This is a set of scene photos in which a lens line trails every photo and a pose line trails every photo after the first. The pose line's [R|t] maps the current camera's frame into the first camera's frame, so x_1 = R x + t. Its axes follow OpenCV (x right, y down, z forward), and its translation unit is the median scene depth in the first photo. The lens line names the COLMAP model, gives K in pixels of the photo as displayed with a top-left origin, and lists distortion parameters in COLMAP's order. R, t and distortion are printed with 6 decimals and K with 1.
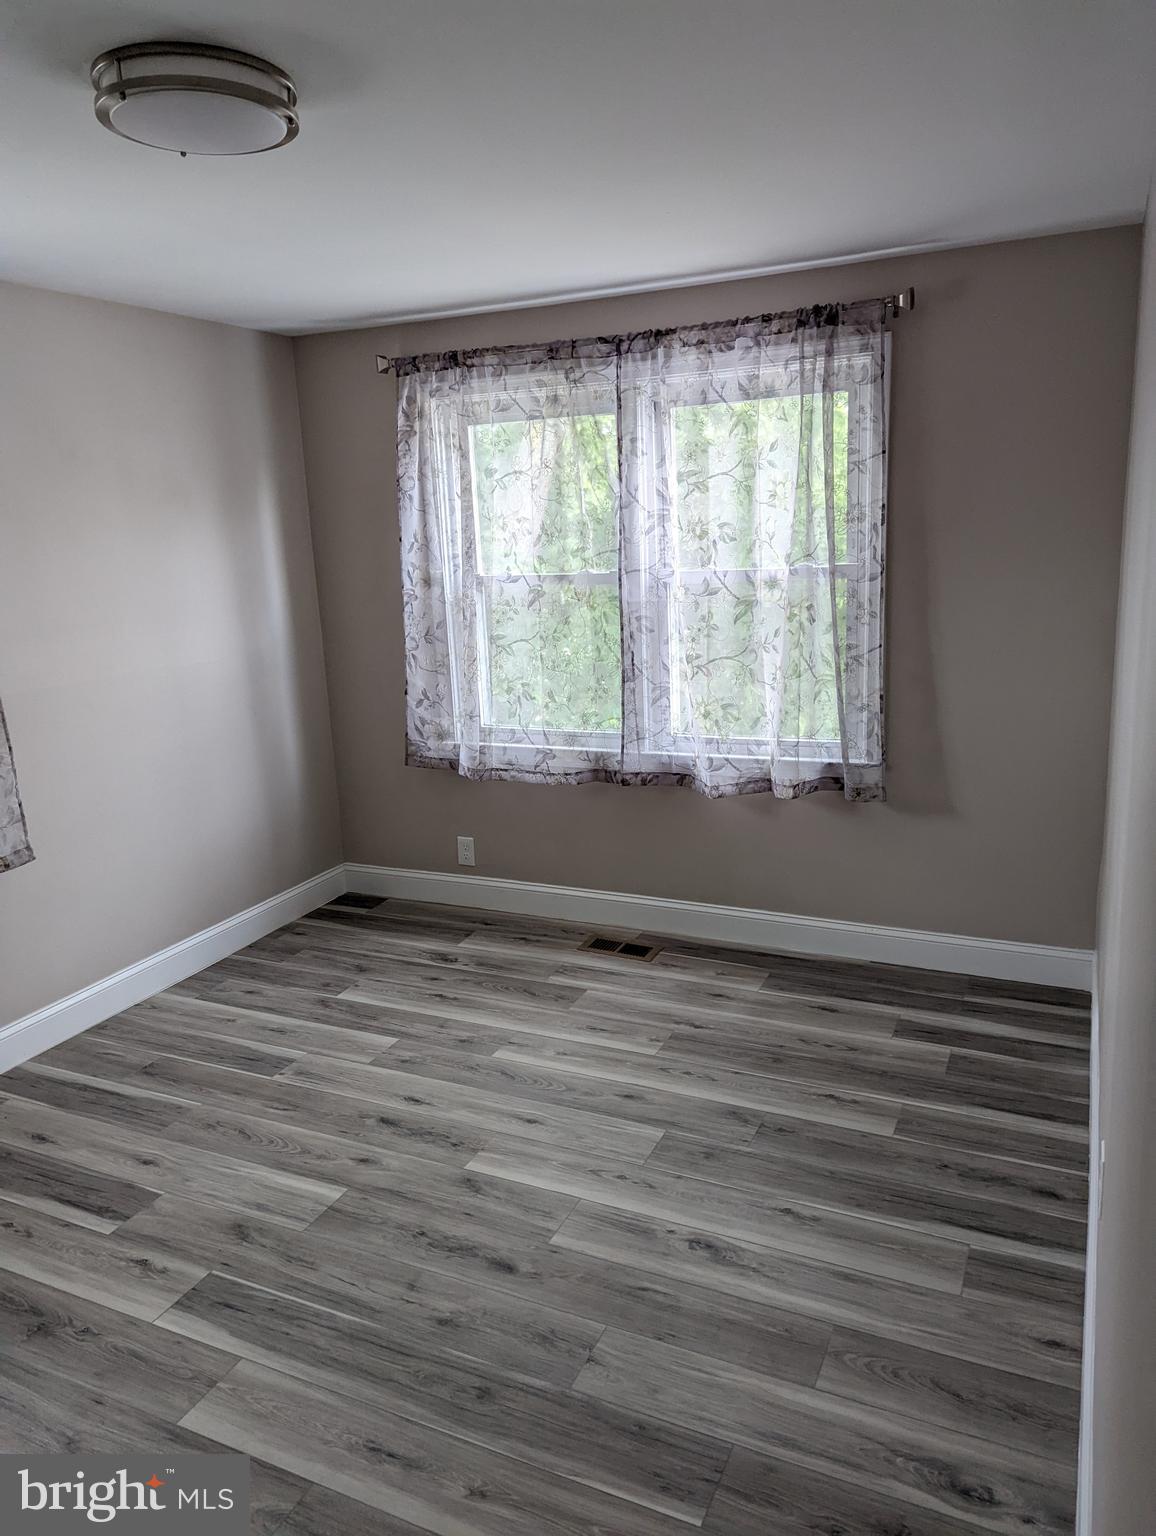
lens RADIAL K [[1091.6, 0, 600.4], [0, 1091.6, 767.6], [0, 0, 1]] dist [0.061761, -0.061517]
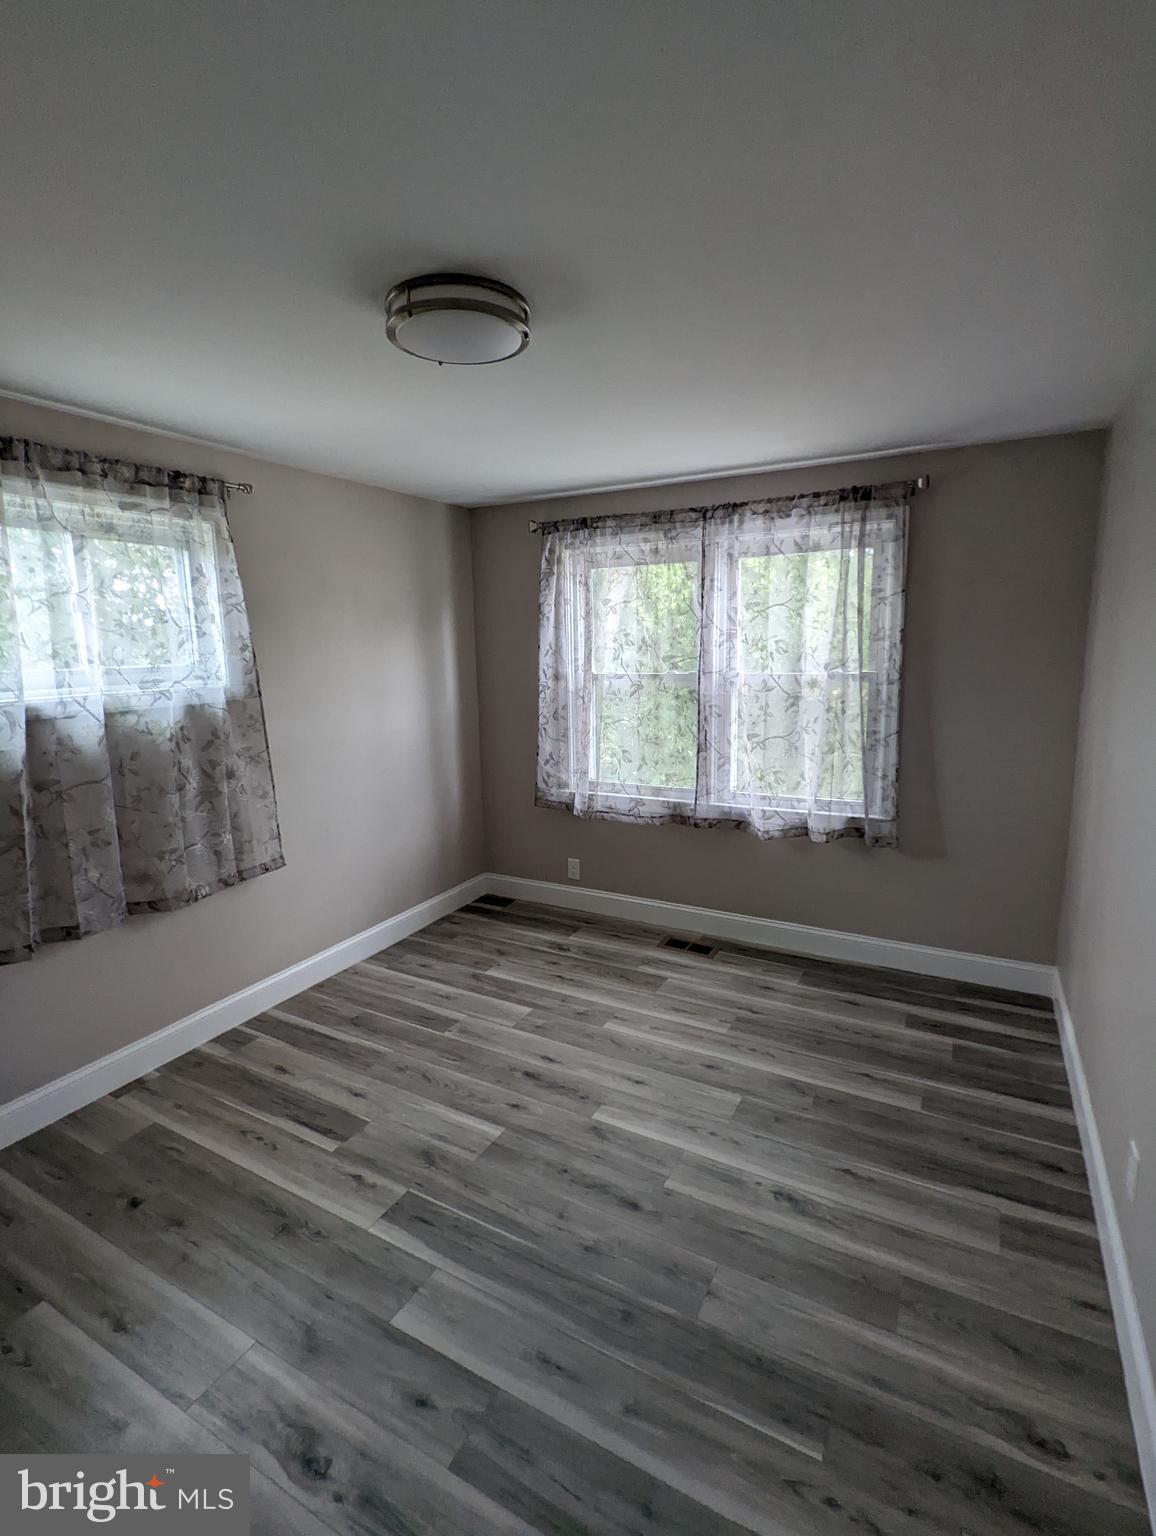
lens RADIAL K [[735.4, 0, 581.1], [0, 735.4, 765.9], [0, 0, 1]] dist [-0.000116, -0.002185]
pose [[0.997358, 0.032683, -0.064883, -0.077456], [-0.035938, 0.998120, -0.049656, -0.011563], [0.063138, 0.051856, 0.996657, 0.079971]]
